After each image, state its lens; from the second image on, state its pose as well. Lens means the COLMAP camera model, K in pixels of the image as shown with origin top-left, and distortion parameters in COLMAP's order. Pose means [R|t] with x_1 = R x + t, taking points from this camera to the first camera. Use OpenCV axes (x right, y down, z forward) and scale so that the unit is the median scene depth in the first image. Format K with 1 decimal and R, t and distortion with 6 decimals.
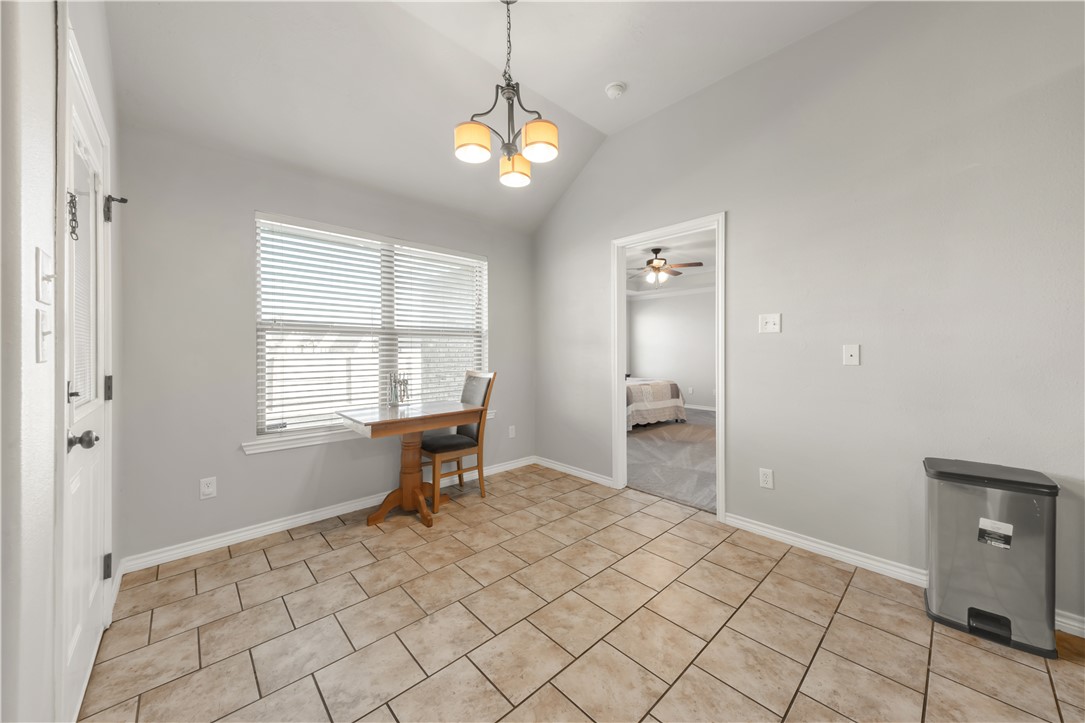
lens RADIAL K [[386.4, 0, 541.3], [0, 386.4, 352.9], [0, 0, 1]] dist [0.000484, -0.002789]
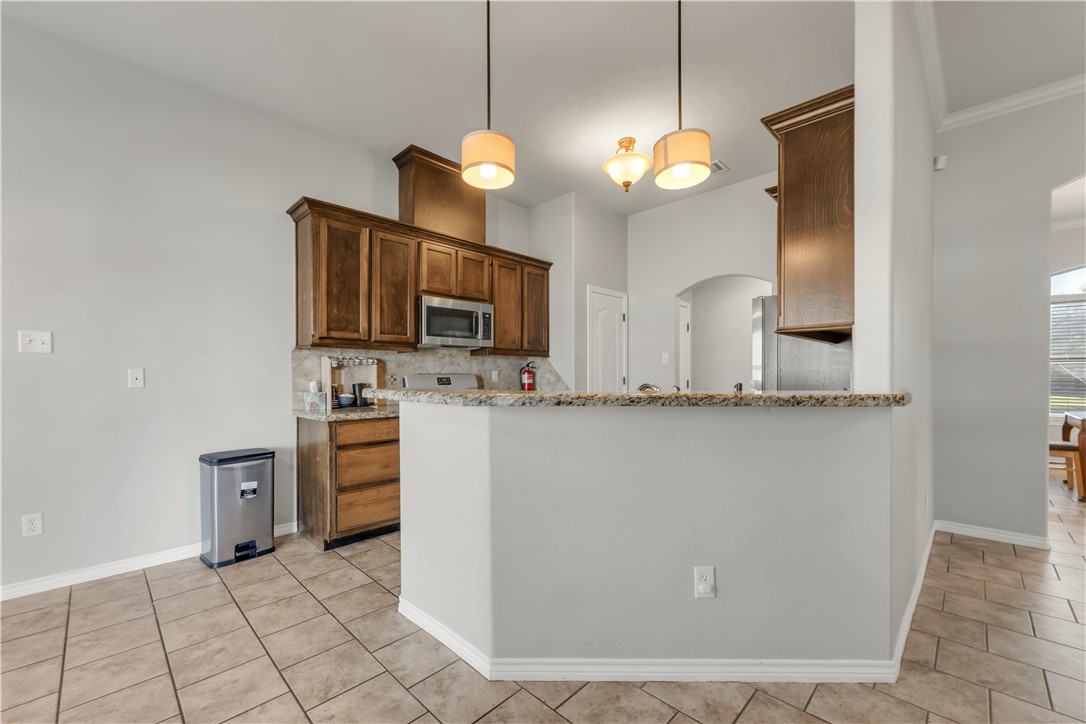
lens RADIAL K [[435.7, 0, 522.0], [0, 435.7, 376.3], [0, 0, 1]] dist [0.001657, 0.000209]
pose [[-0.033369, -0.000476, 0.999443, -0.448357], [0.005214, 0.999986, 0.000651, 0.004961], [-0.999429, 0.005232, -0.033366, -0.047149]]
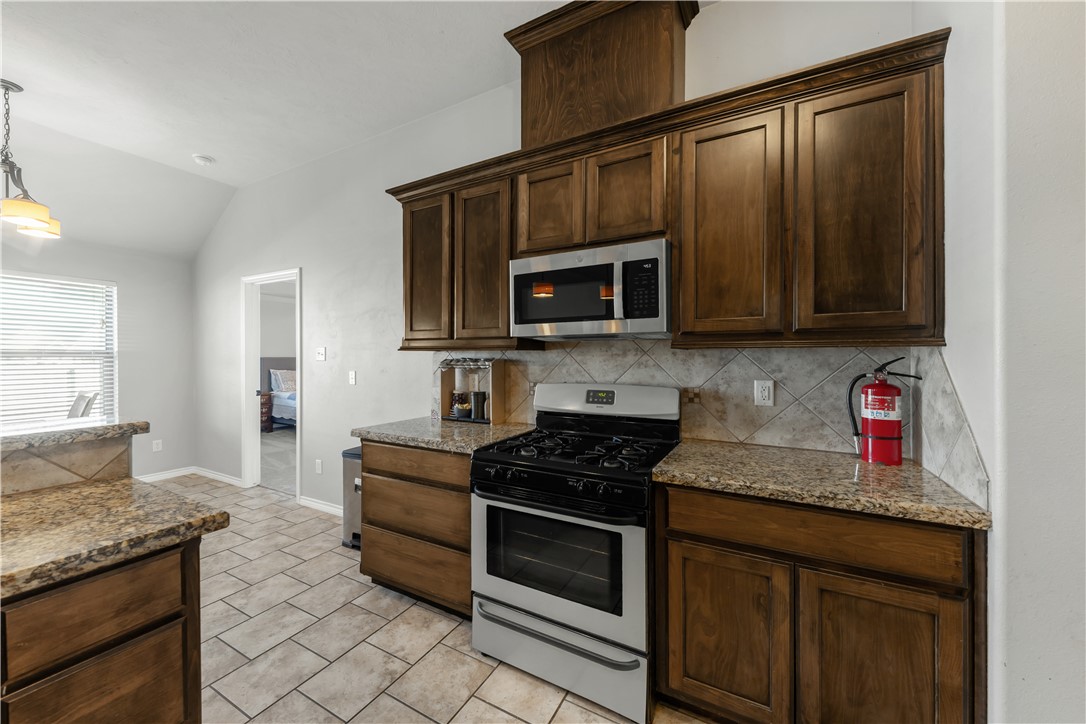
lens RADIAL K [[390.1, 0, 547.1], [0, 390.1, 357.4], [0, 0, 1]] dist [0.006891, -0.000138]
pose [[0.944542, 0.003835, 0.328369, 0.977306], [-0.003120, 0.999991, -0.002702, -0.067828], [-0.328376, 0.001528, 0.944546, -0.632485]]
